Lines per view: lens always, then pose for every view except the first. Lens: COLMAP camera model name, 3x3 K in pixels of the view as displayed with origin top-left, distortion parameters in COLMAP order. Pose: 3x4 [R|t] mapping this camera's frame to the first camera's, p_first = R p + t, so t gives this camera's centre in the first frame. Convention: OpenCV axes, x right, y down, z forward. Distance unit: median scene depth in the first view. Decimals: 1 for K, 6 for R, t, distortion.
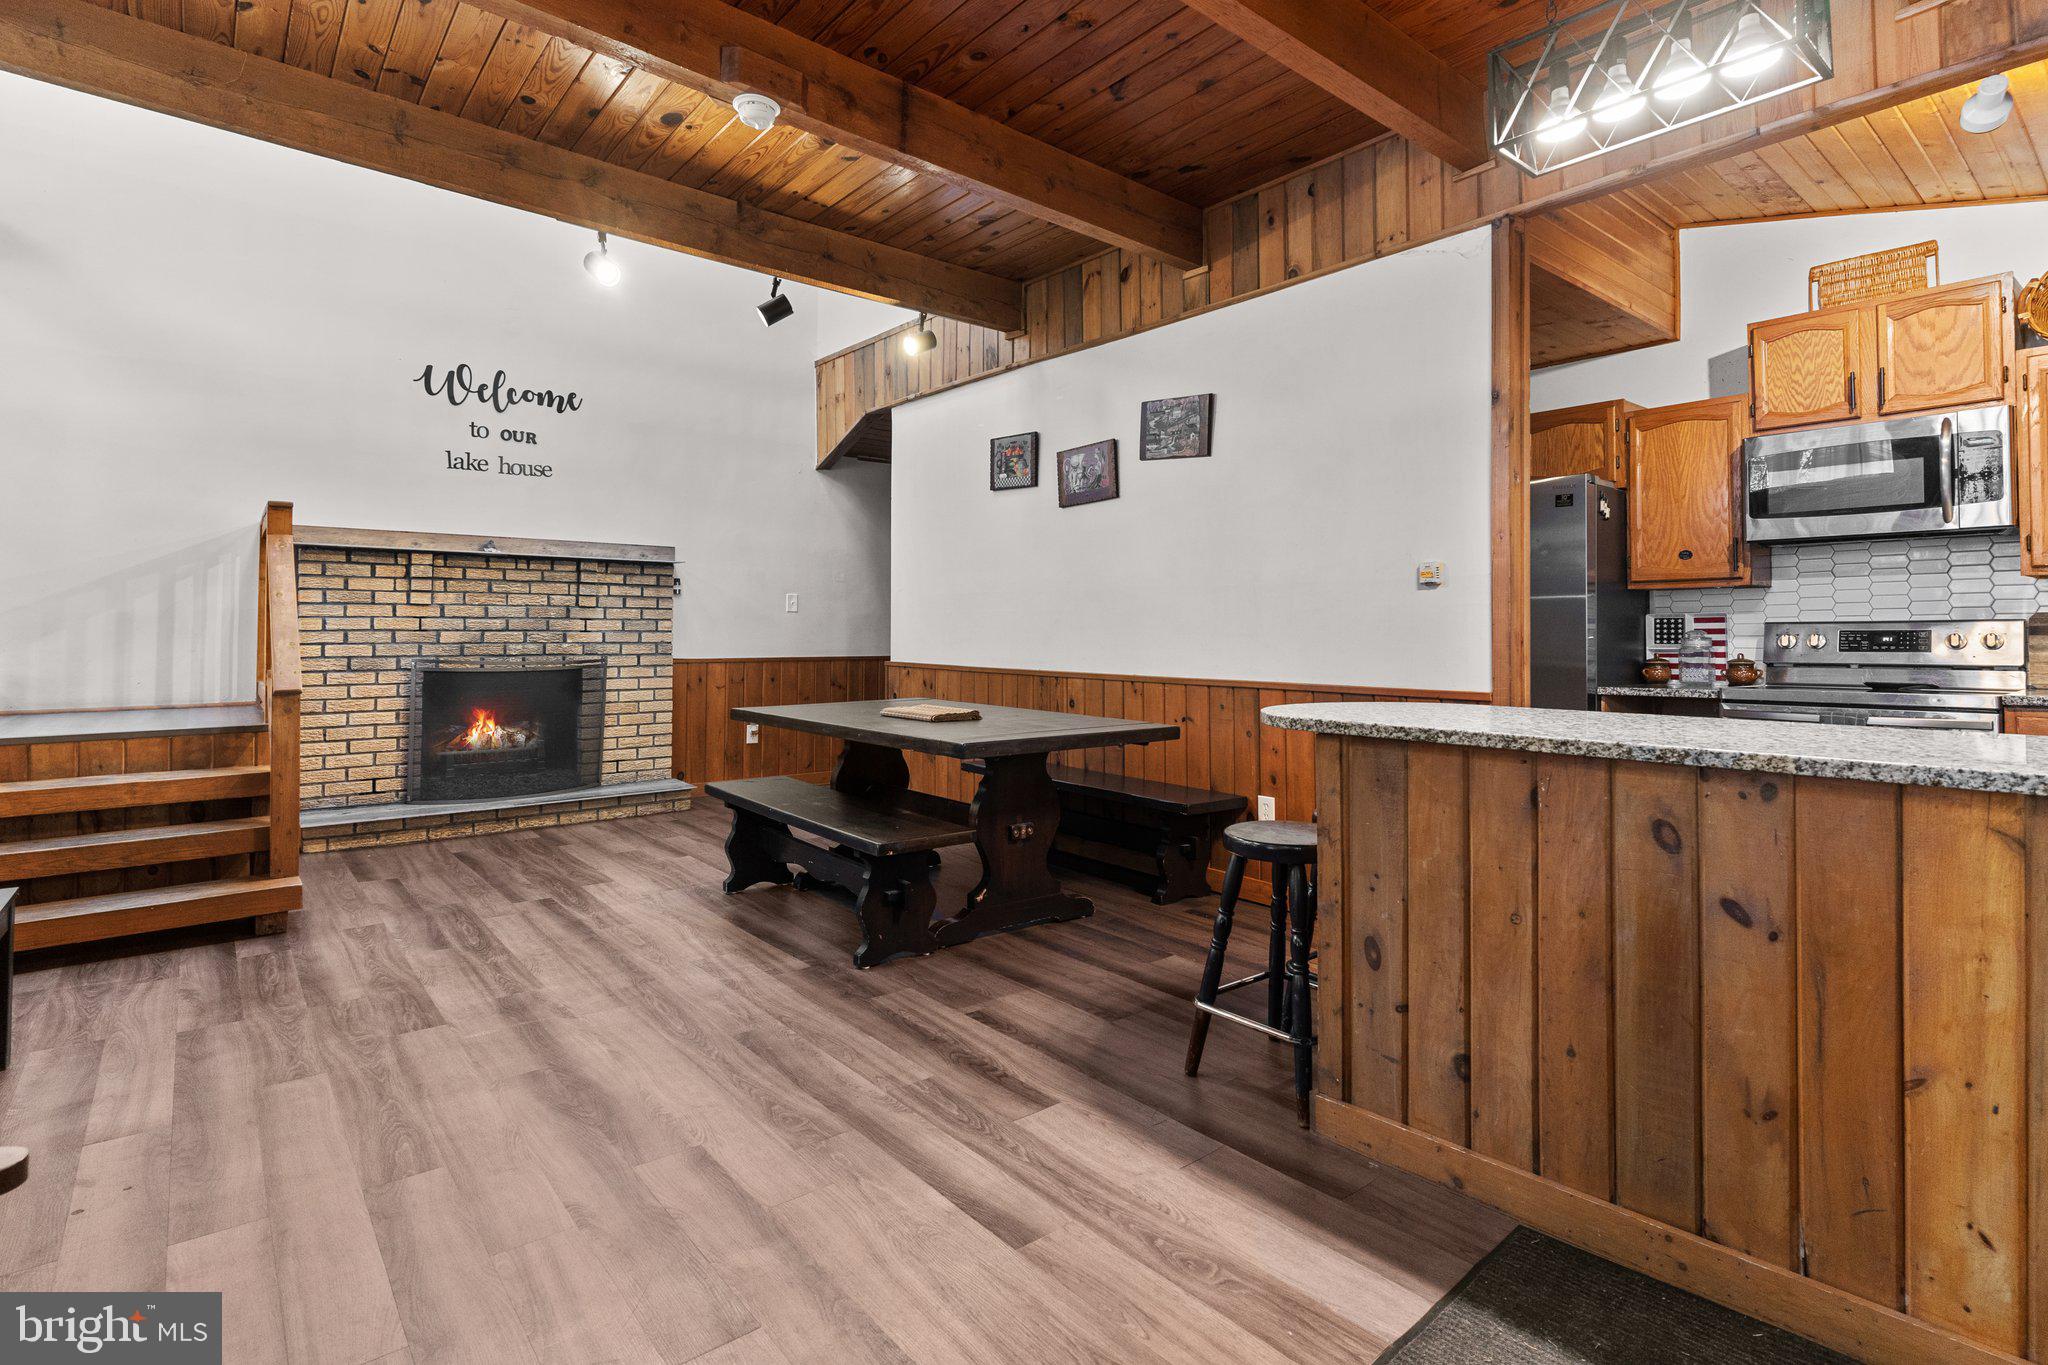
lens RADIAL K [[992.7, 0, 1044.7], [0, 992.7, 614.3], [0, 0, 1]] dist [0.003671, 0.001916]
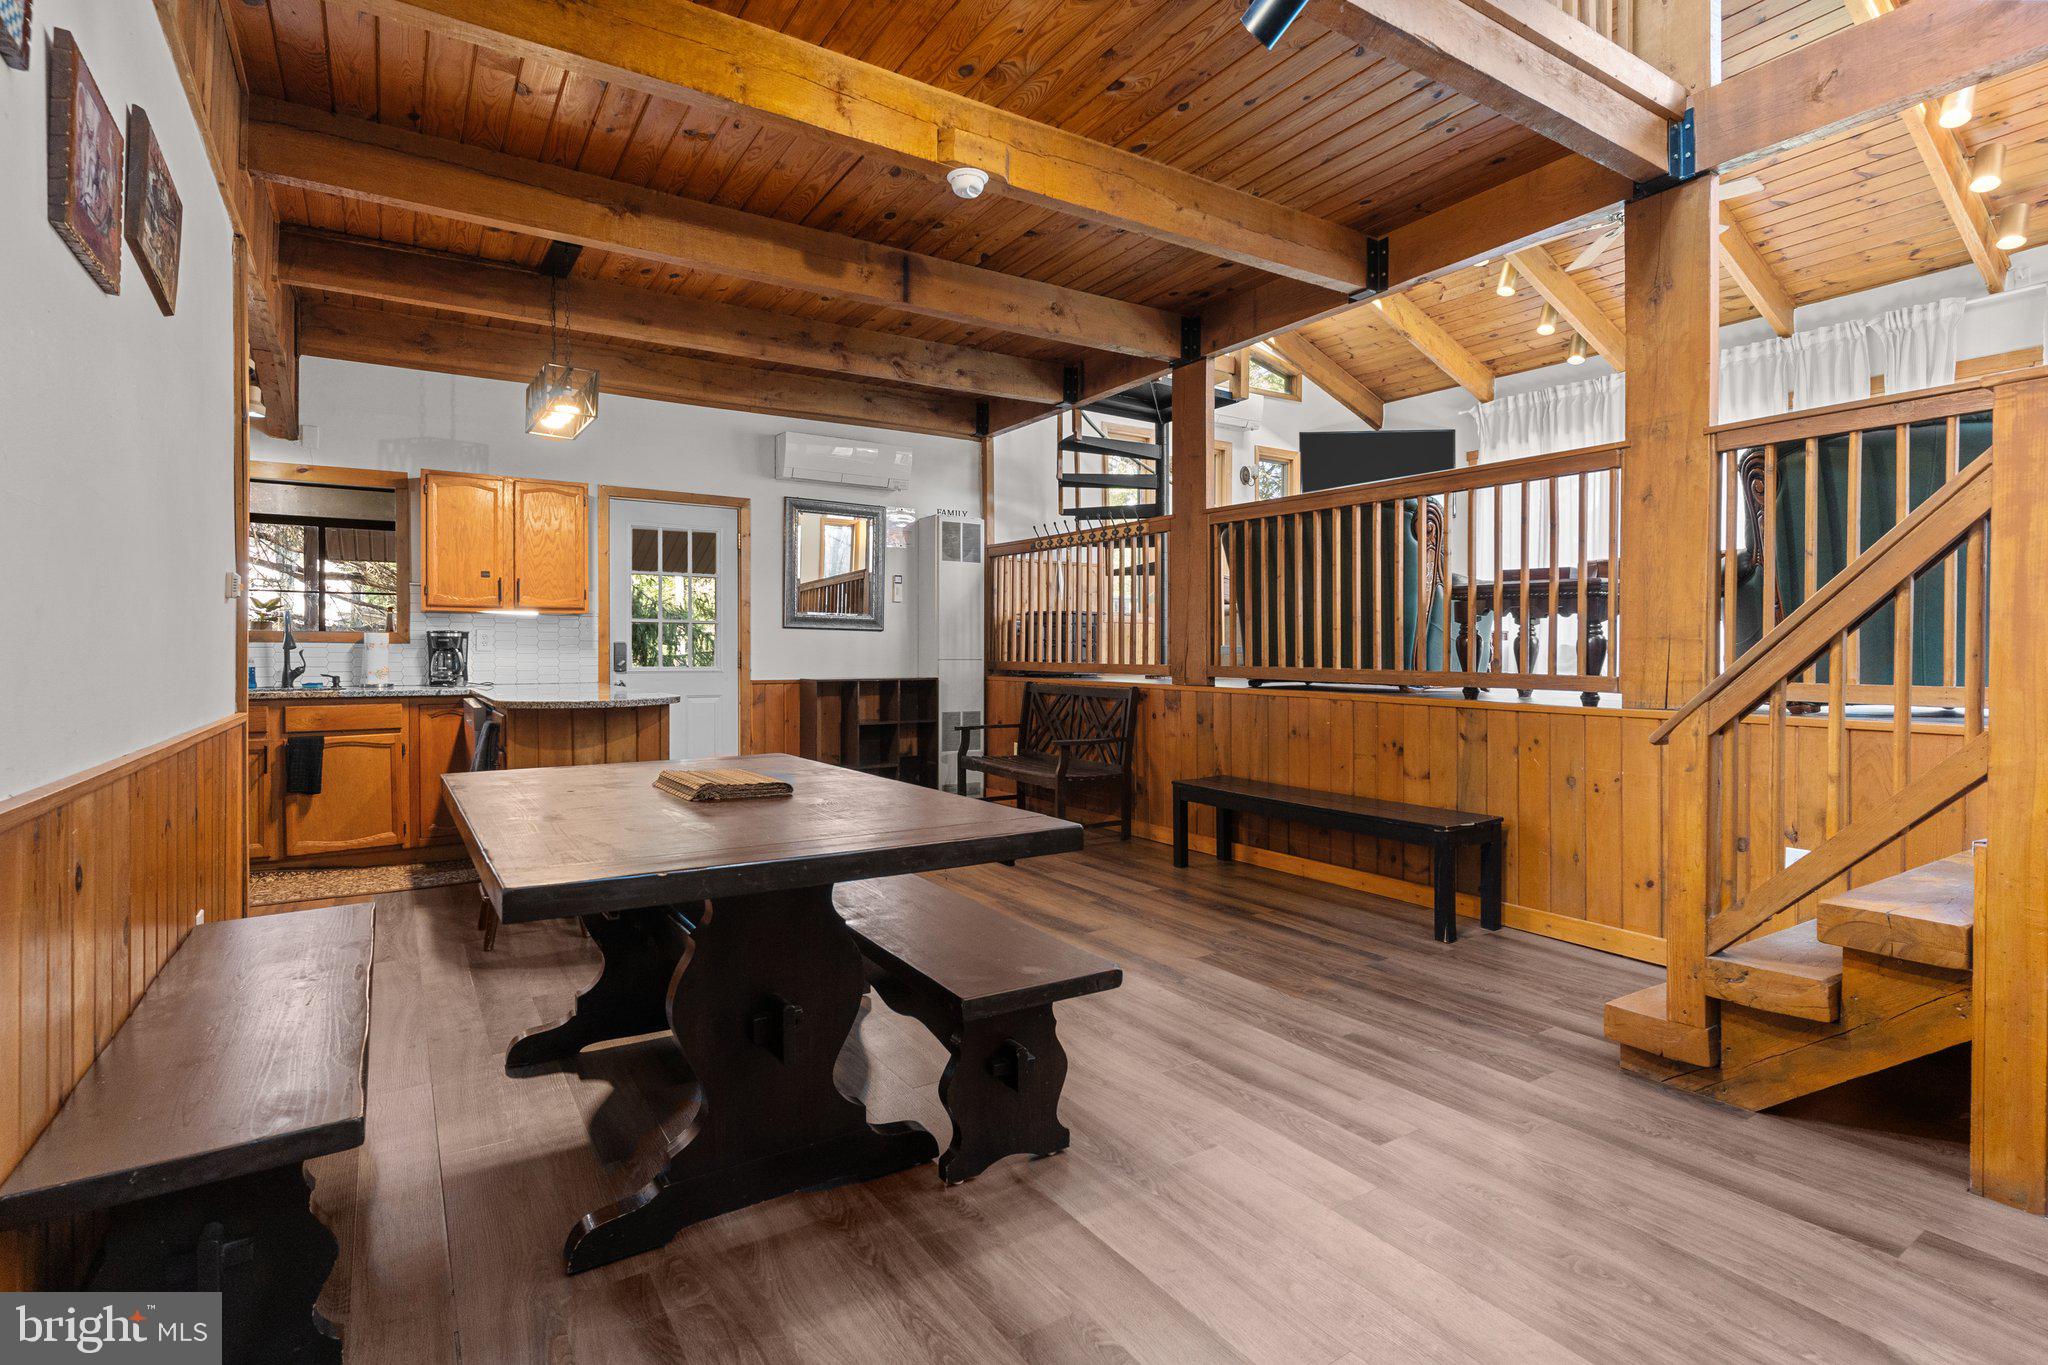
lens RADIAL K [[992.7, 0, 1033.1], [0, 992.7, 658.9], [0, 0, 1]] dist [0.003671, 0.001916]
pose [[-0.990725, 0.000979, 0.135876, -0.405127], [-0.001184, 0.999874, -0.015833, 0.036108], [-0.135874, -0.015847, -0.990599, 1.623534]]
